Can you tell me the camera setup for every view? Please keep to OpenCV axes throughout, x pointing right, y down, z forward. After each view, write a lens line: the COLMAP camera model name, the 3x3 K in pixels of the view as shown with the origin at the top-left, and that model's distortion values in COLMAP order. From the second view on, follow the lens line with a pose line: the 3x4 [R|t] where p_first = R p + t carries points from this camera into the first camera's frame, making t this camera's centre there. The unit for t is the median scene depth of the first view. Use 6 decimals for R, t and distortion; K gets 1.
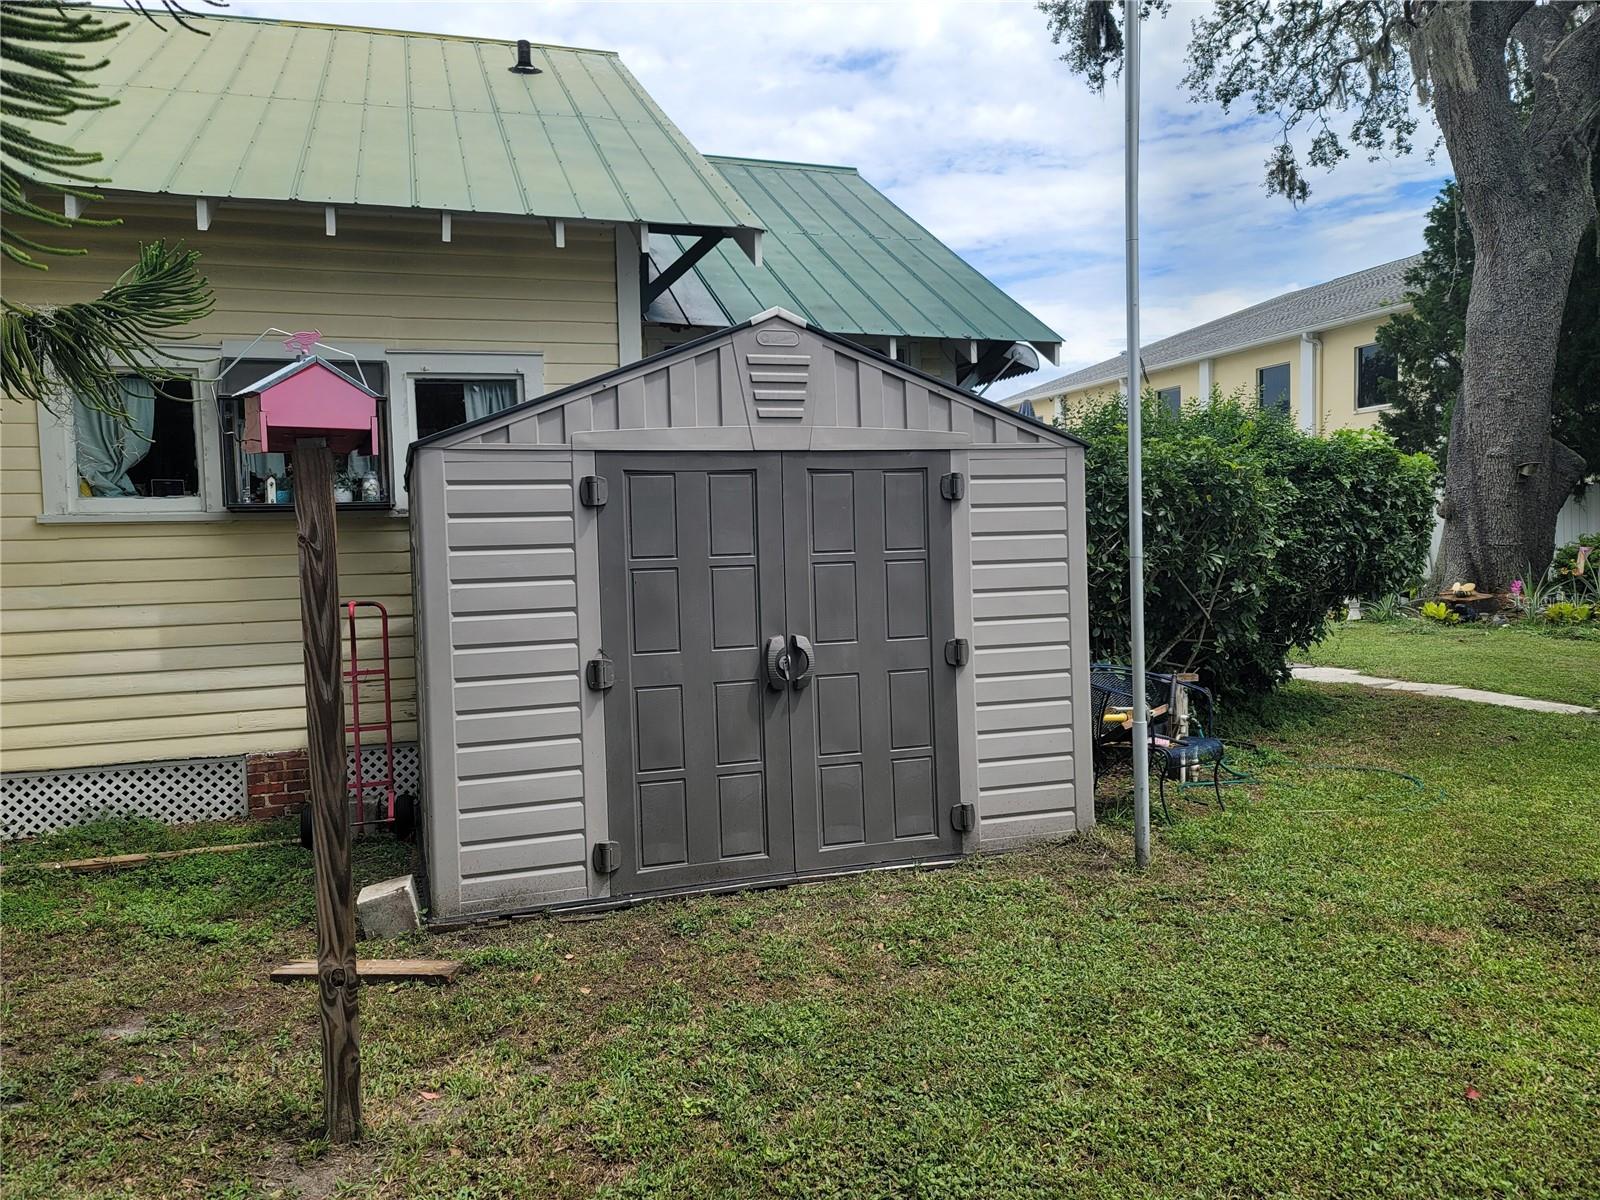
lens RADIAL K [[1183.4, 0, 797.6], [0, 1183.4, 608.6], [0, 0, 1]] dist [0.088985, -0.001787]
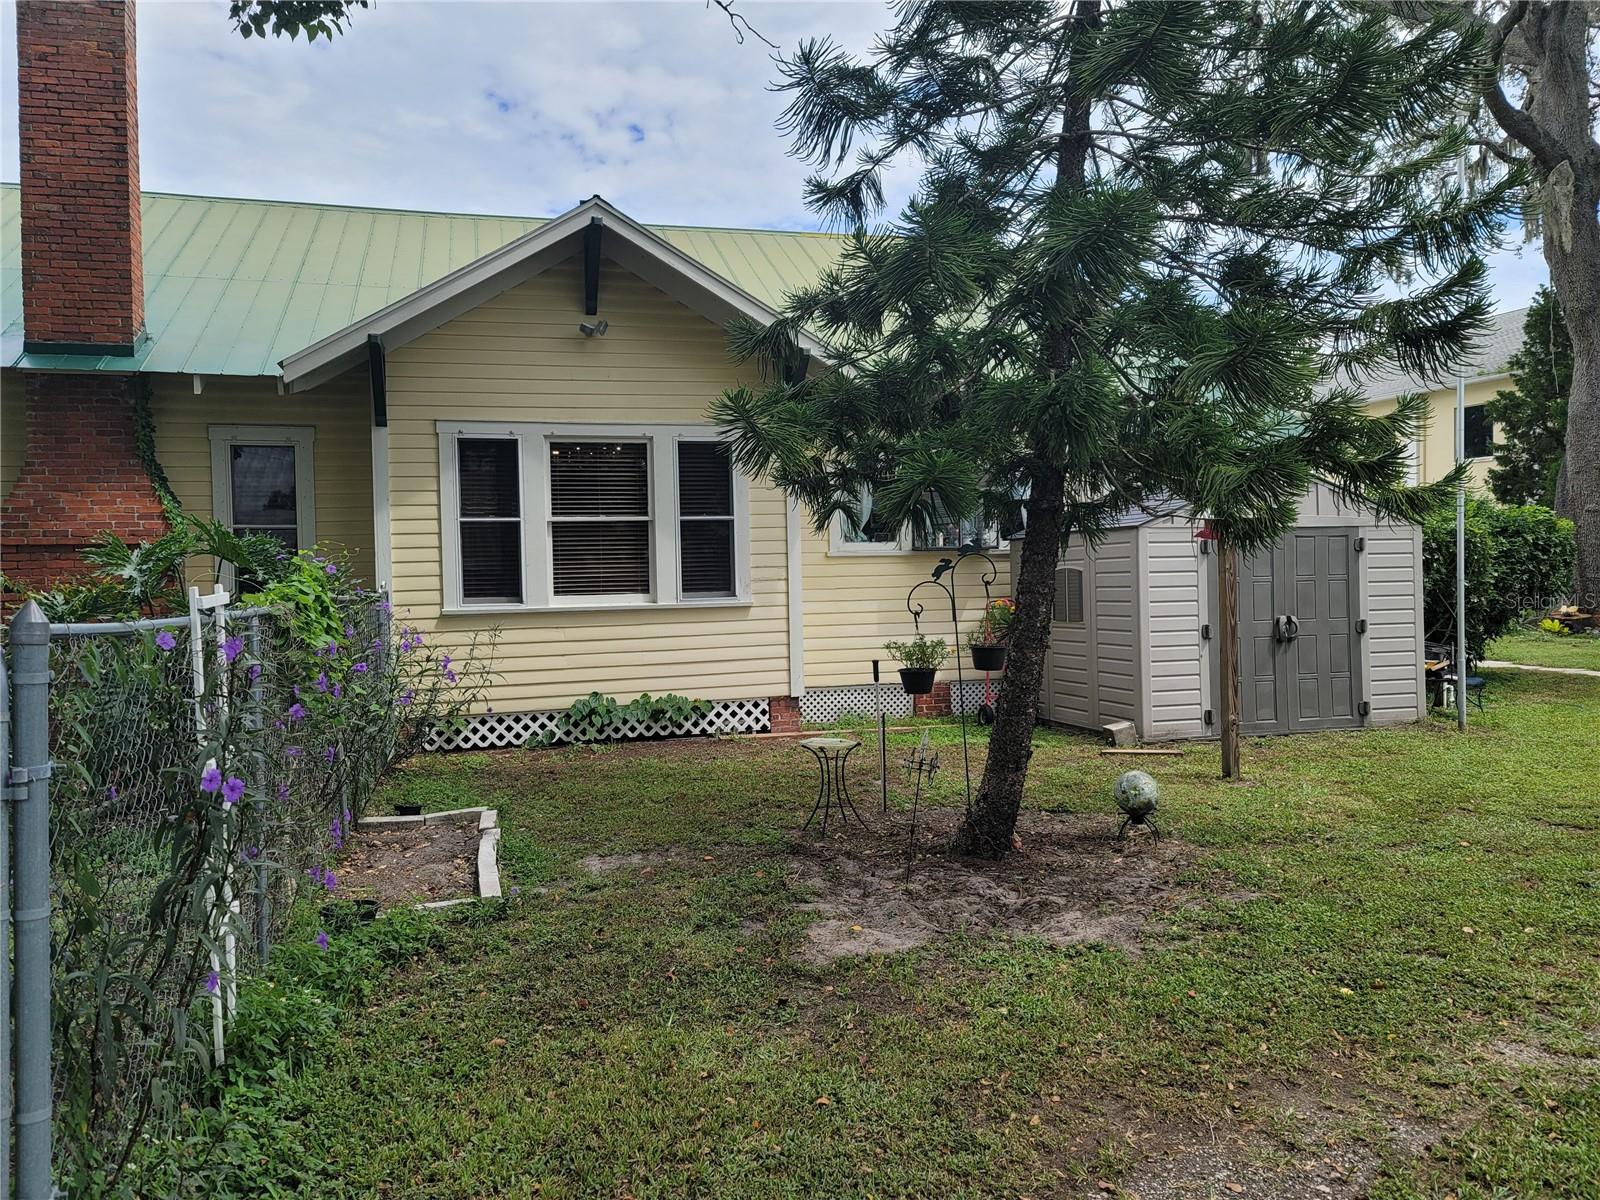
lens RADIAL K [[1246.6, 0, 800.0], [0, 1246.6, 600.0], [0, 0, 1]] dist [0.091076, -0.004409]
pose [[0.999898, 0.013306, -0.005105, -0.556254], [-0.013444, 0.999519, -0.027929, 0.045024], [0.004731, 0.027995, 0.999597, -0.798339]]
